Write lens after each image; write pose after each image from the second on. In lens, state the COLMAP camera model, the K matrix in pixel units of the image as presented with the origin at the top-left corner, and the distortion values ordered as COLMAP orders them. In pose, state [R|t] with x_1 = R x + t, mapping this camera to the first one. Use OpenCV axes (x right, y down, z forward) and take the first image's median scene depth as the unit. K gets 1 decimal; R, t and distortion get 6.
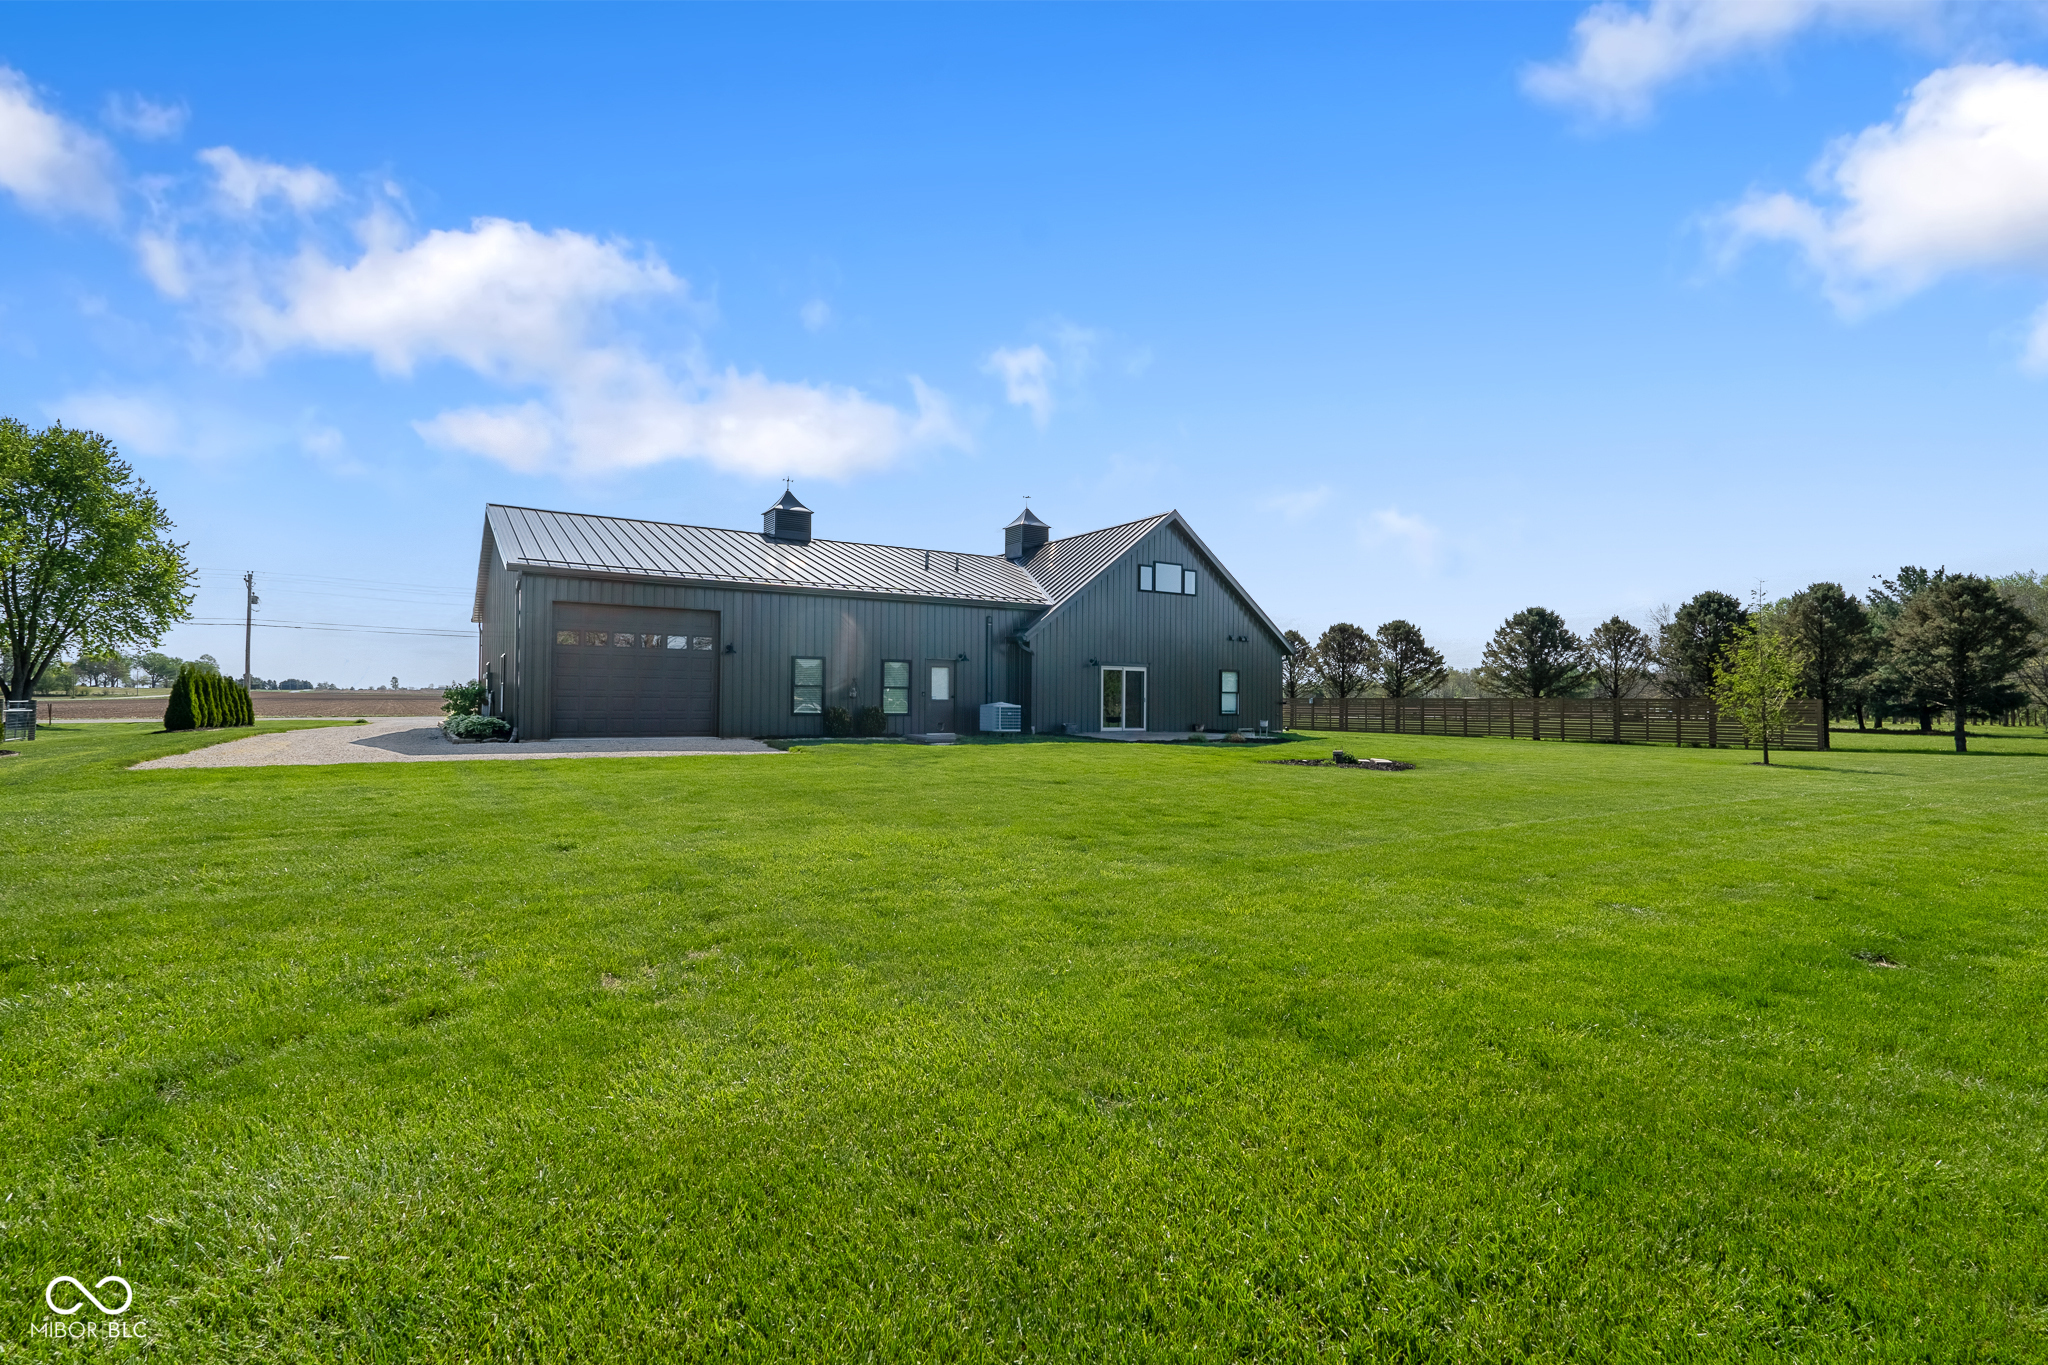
lens RADIAL K [[940.7, 0, 1024.0], [0, 940.7, 682.5], [0, 0, 1]] dist [0.004849, 0.000666]
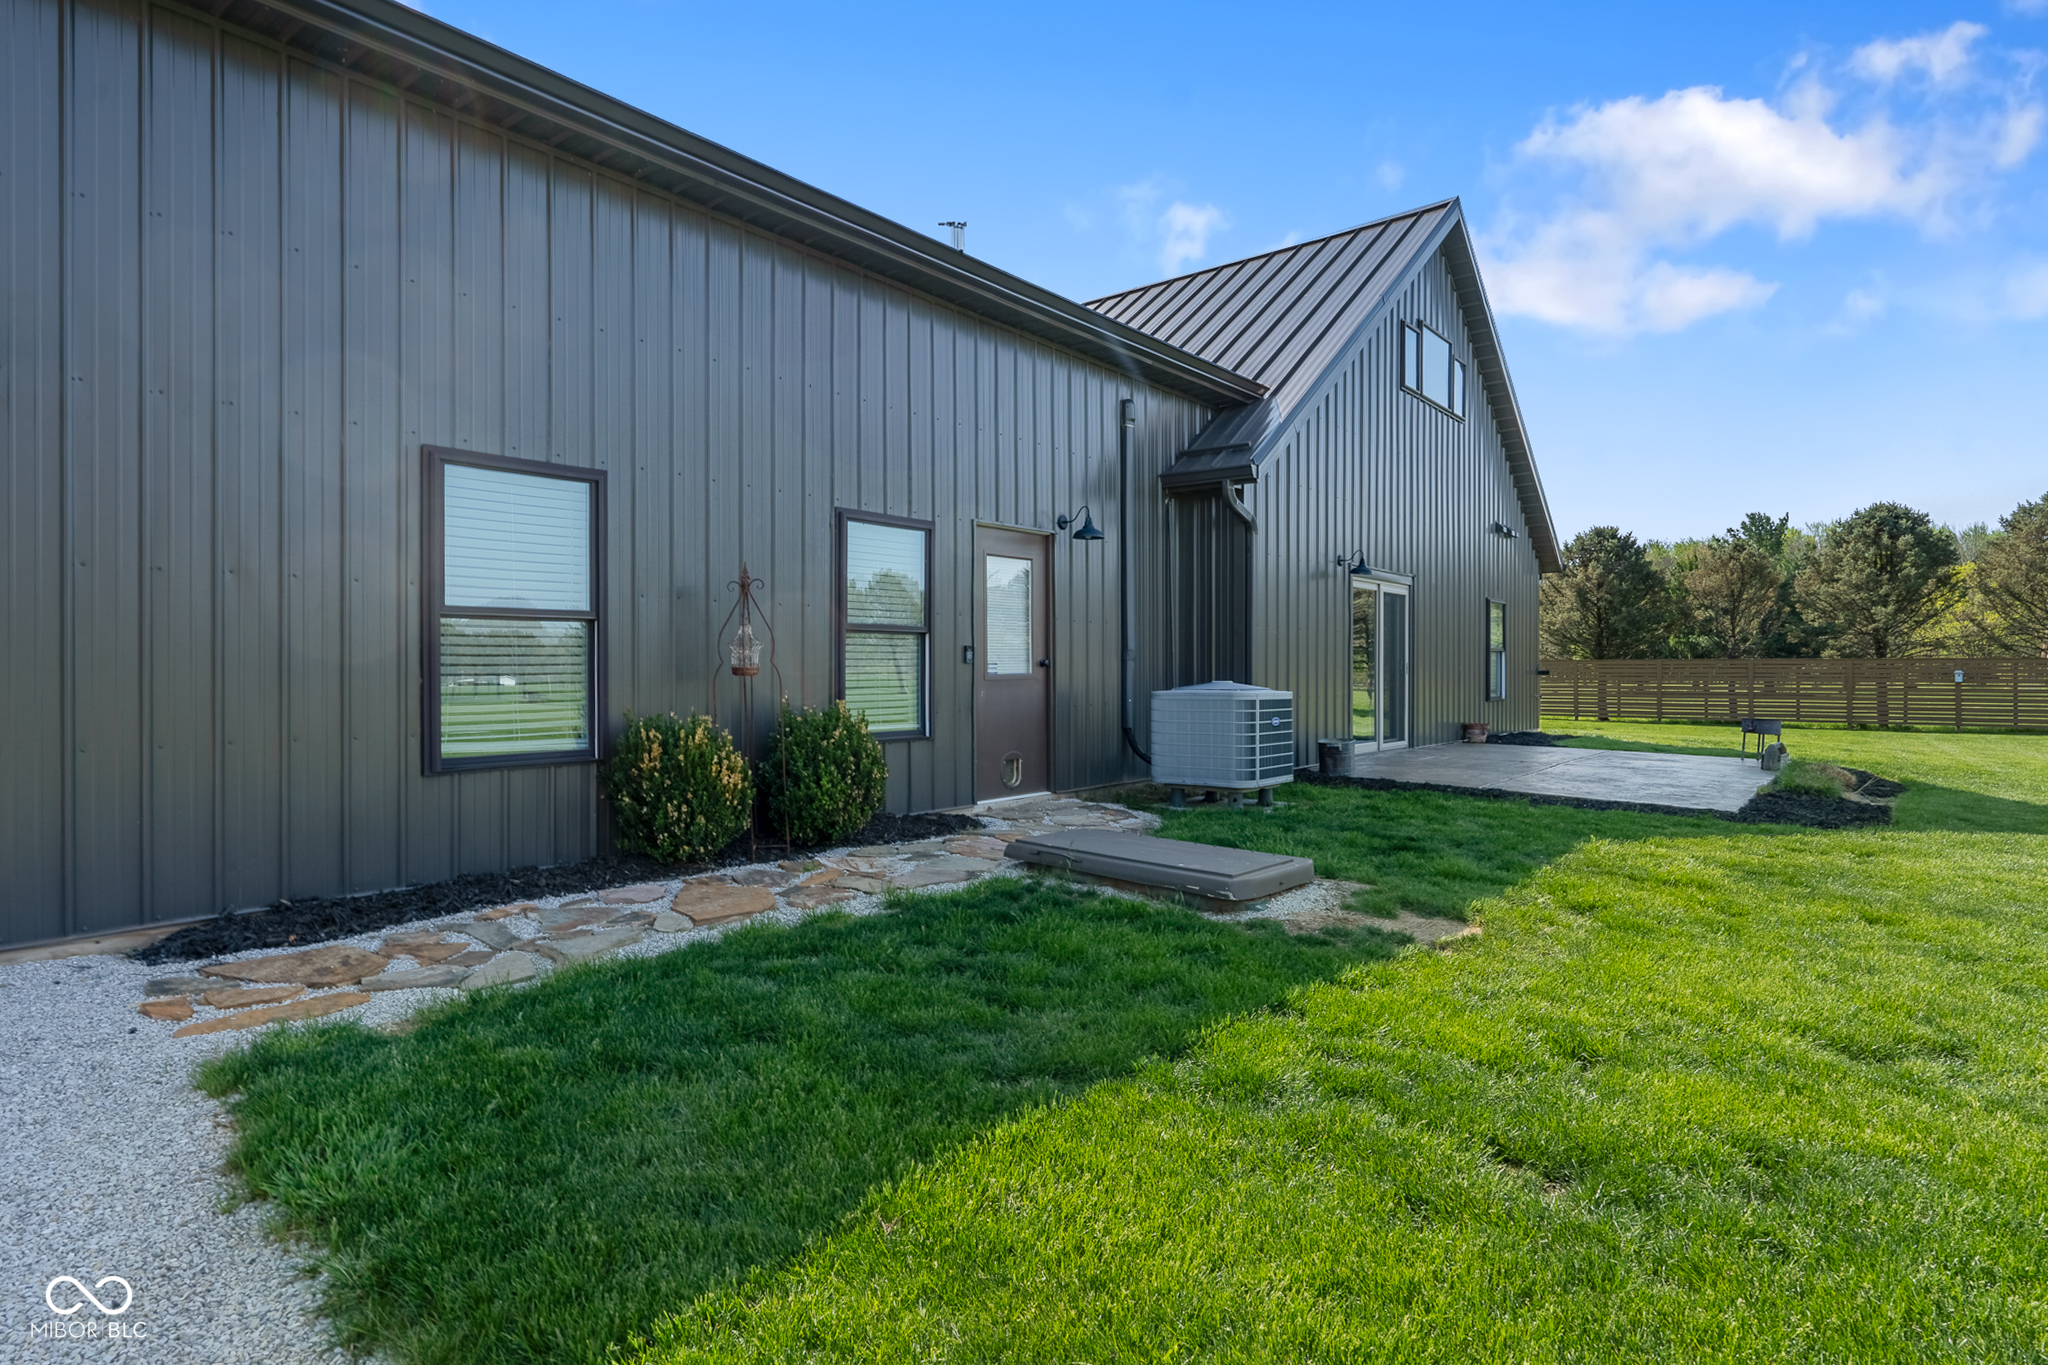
lens RADIAL K [[1085.1, 0, 1023.7], [0, 1085.1, 660.3], [0, 0, 1]] dist [0.000810, -0.000113]
pose [[0.951597, -0.005125, 0.307306, -0.161828], [0.000584, 0.999889, 0.014869, 0.008313], [-0.307348, -0.013970, 0.951495, 0.613285]]
